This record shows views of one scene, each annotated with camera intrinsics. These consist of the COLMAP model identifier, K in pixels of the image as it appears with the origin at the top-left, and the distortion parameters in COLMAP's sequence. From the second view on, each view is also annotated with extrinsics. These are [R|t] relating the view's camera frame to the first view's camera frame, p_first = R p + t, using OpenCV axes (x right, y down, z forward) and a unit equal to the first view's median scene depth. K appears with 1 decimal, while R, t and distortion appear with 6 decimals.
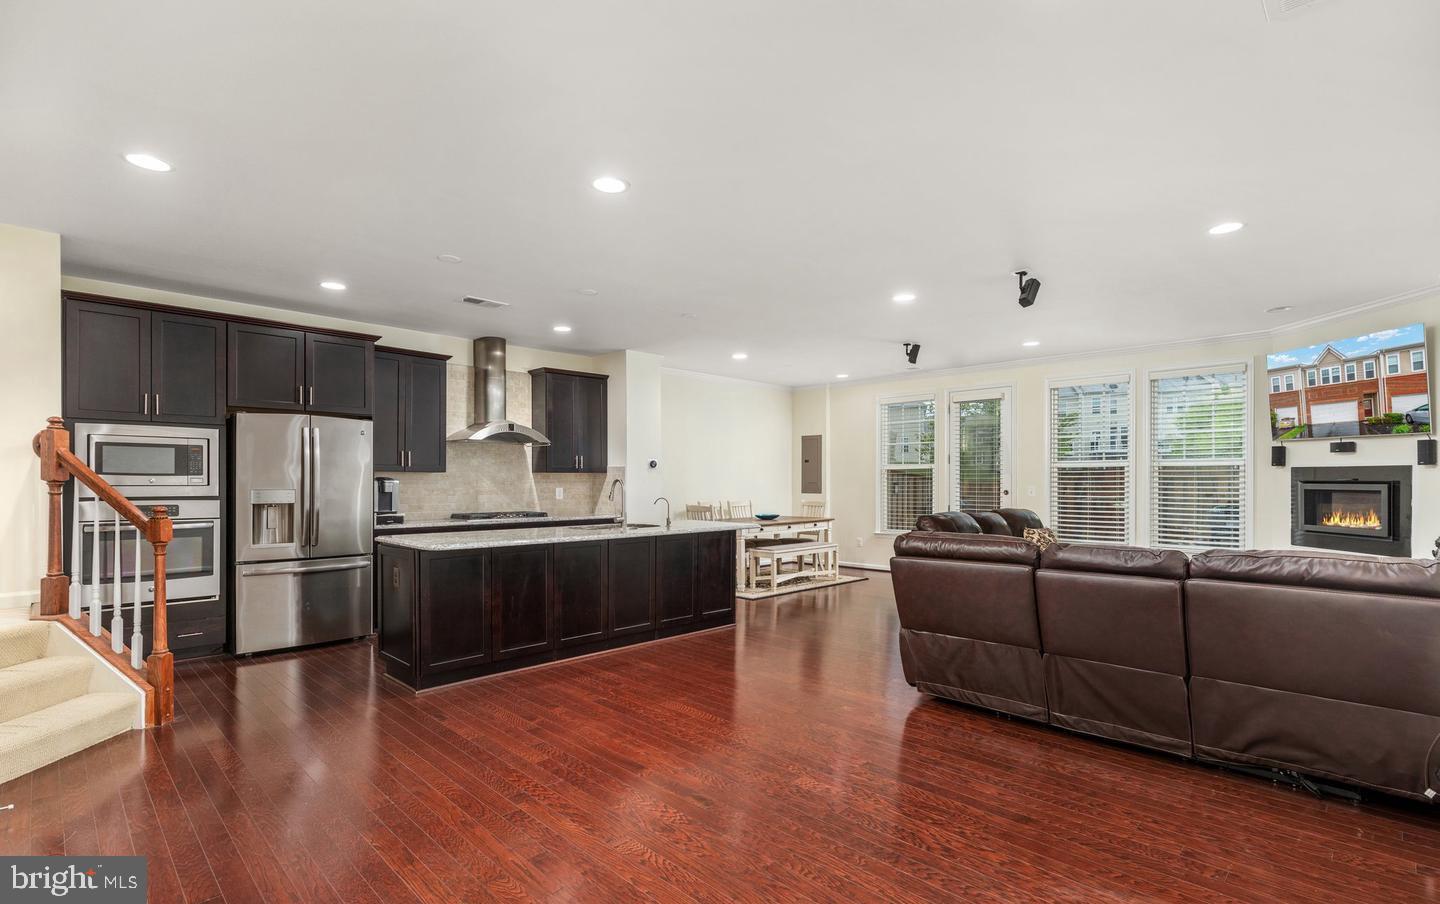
lens RADIAL K [[677.2, 0, 721.1], [0, 677.2, 477.4], [0, 0, 1]] dist [0.002262, 0.000697]
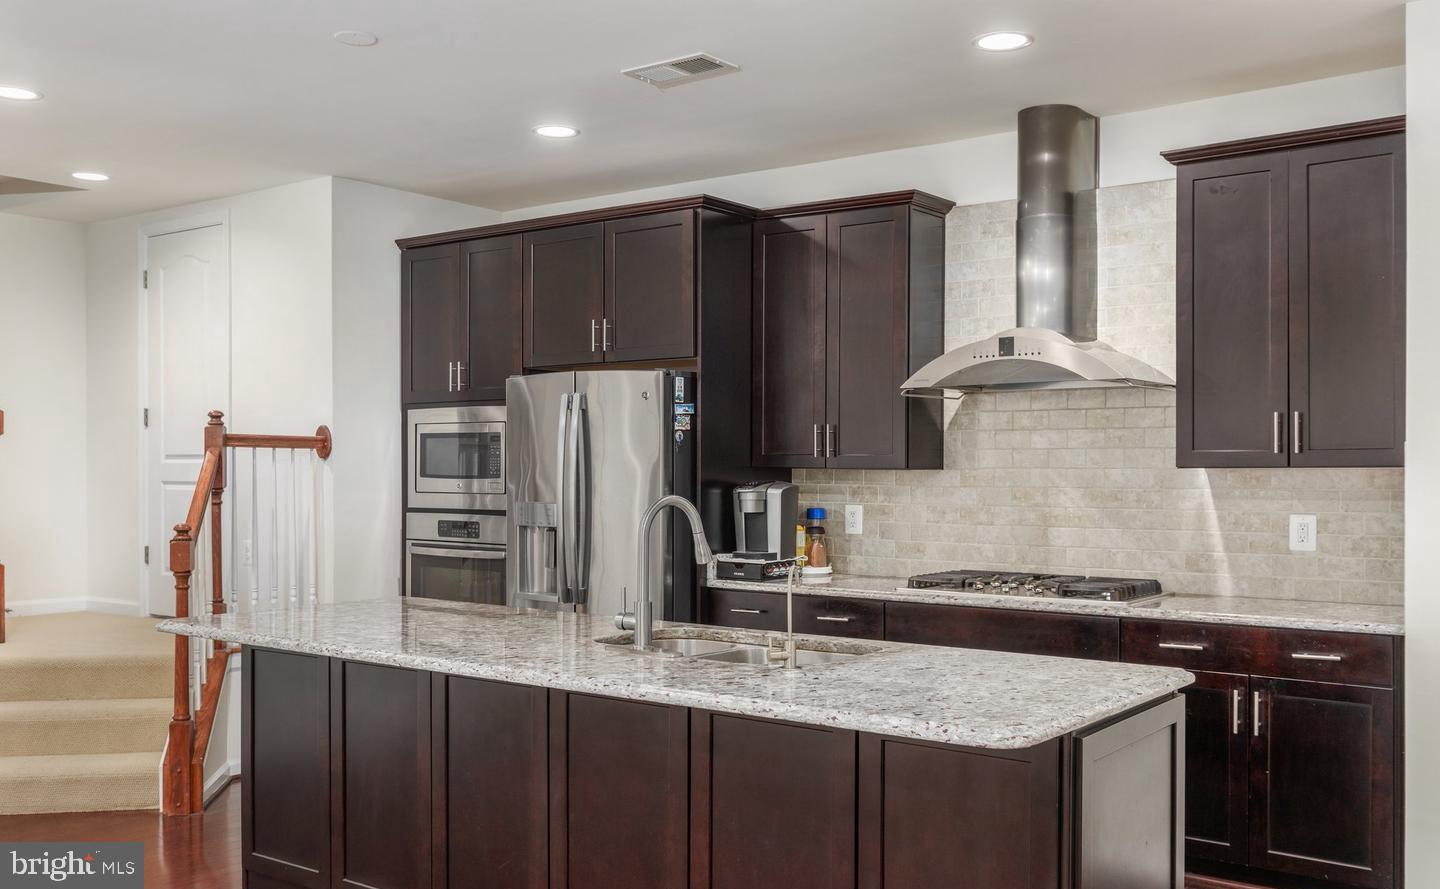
lens RADIAL K [[1356.5, 0, 719.7], [0, 1356.5, 453.6], [0, 0, 1]] dist [0.004420, 0.000000]
pose [[0.133178, -0.009610, -0.991046, 0.393822], [0.004876, 0.999947, -0.009041, -0.009903], [0.991080, -0.003628, 0.133218, 0.739174]]
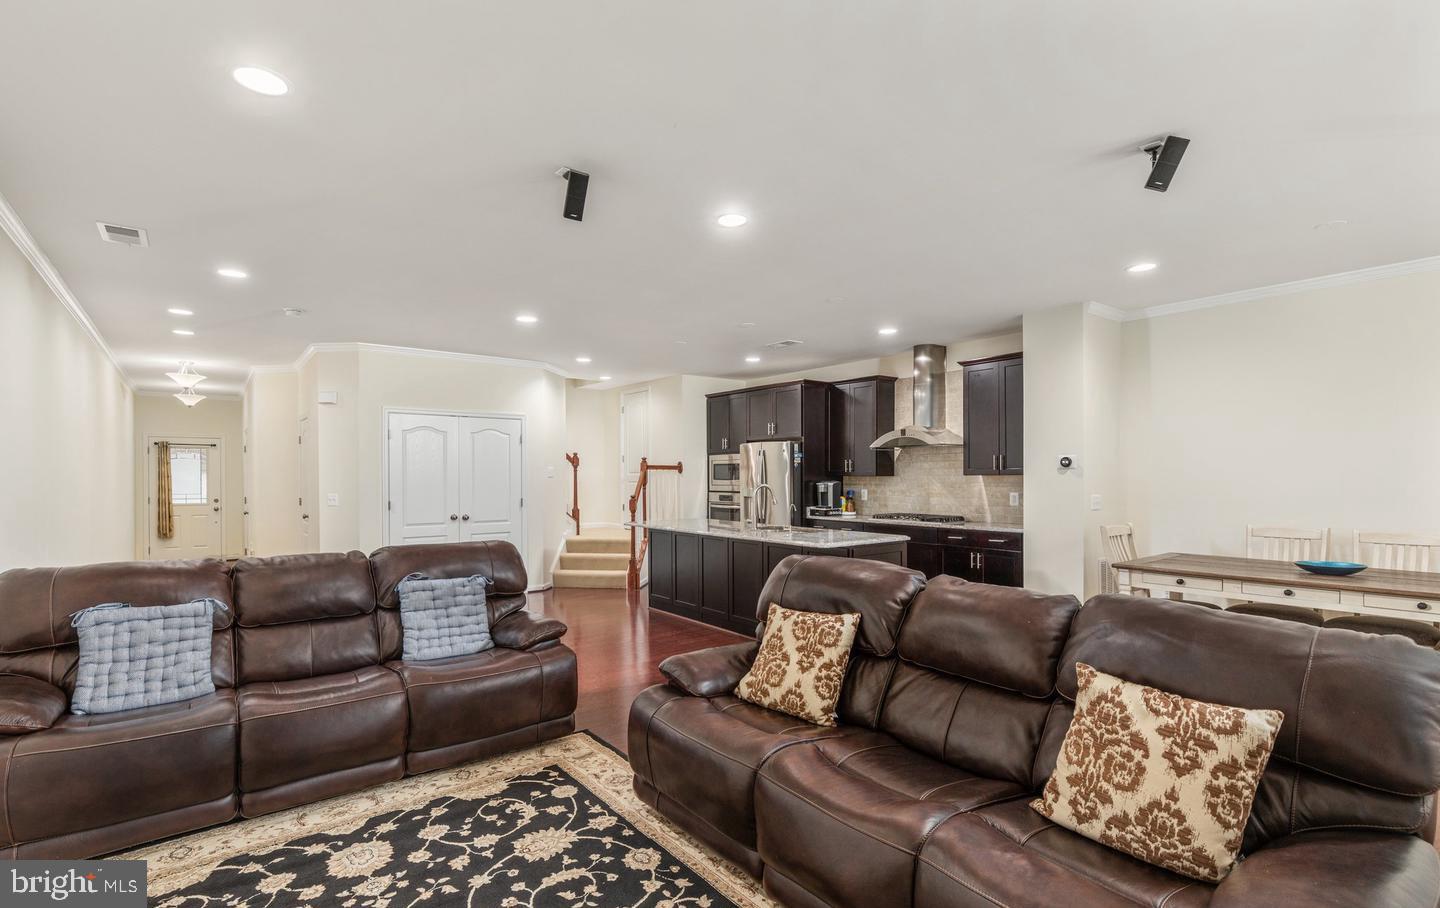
lens RADIAL K [[677.2, 0, 718.3], [0, 677.2, 473.3], [0, 0, 1]] dist [0.002262, 0.000697]
pose [[-0.133872, -0.003188, -0.990993, 0.745779], [0.008304, 0.999956, -0.004338, -0.009503], [0.990964, -0.008810, -0.133840, 0.847478]]
